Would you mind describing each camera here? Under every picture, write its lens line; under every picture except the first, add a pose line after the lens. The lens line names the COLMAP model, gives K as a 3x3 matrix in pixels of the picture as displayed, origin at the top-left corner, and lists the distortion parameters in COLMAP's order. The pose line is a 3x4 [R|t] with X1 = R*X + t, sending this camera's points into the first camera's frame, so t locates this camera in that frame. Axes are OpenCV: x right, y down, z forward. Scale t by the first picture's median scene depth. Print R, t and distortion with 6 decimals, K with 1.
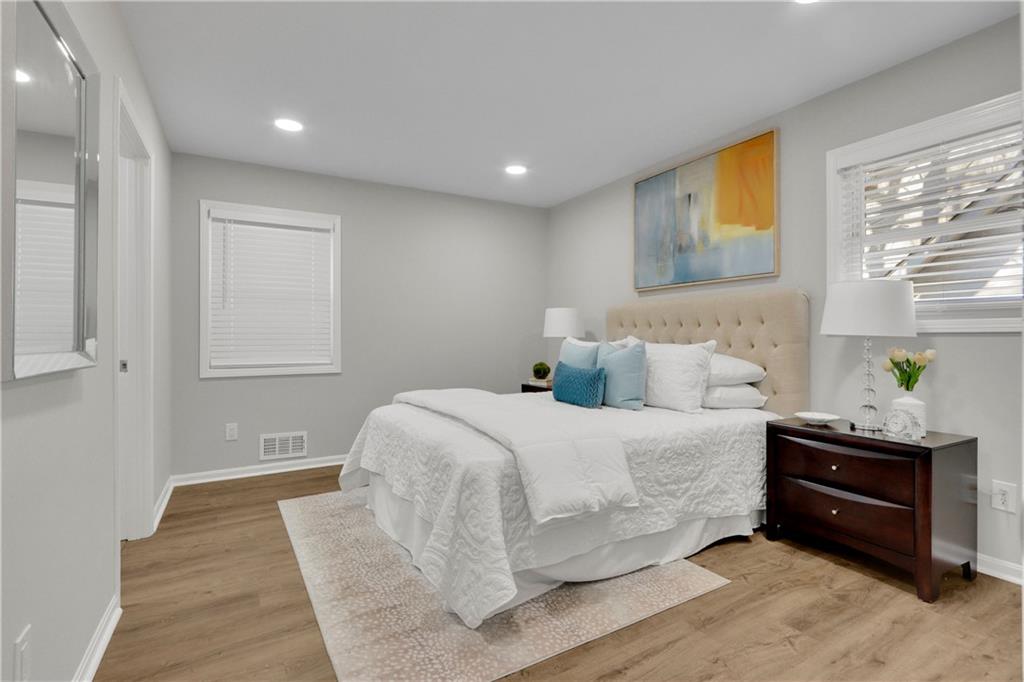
lens RADIAL K [[488.8, 0, 511.3], [0, 488.8, 338.5], [0, 0, 1]] dist [0.002795, 0.001249]
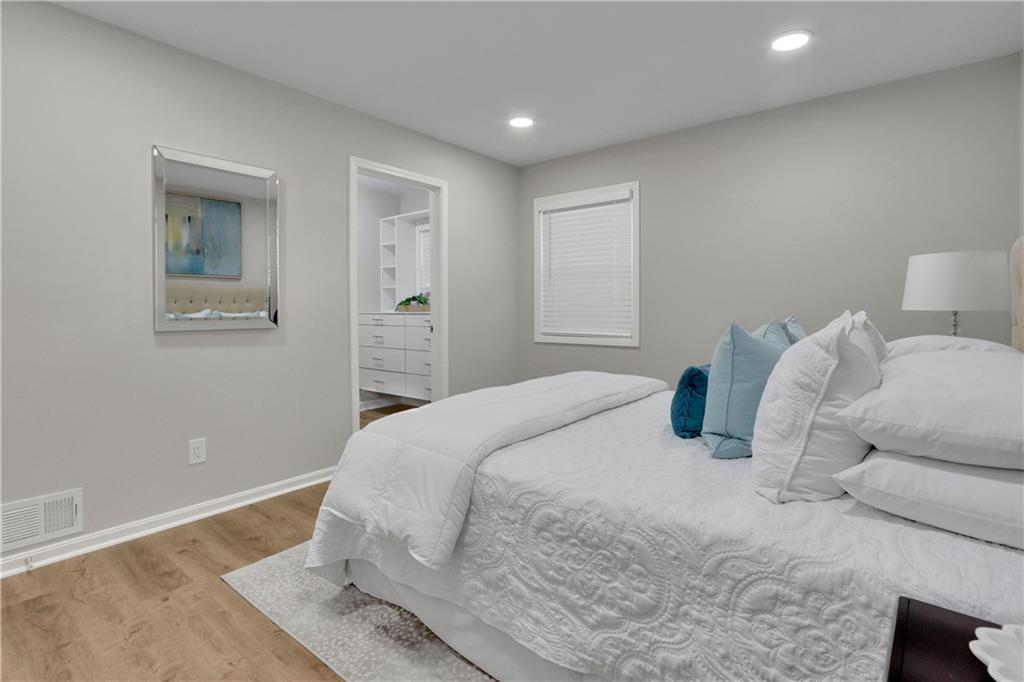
lens RADIAL K [[488.8, 0, 484.0], [0, 488.8, 311.0], [0, 0, 1]] dist [0.002795, 0.001249]
pose [[0.347385, 0.006929, -0.937697, 0.764523], [0.002757, 0.999961, 0.008410, -0.014700], [0.937719, -0.005506, 0.347352, 0.690468]]
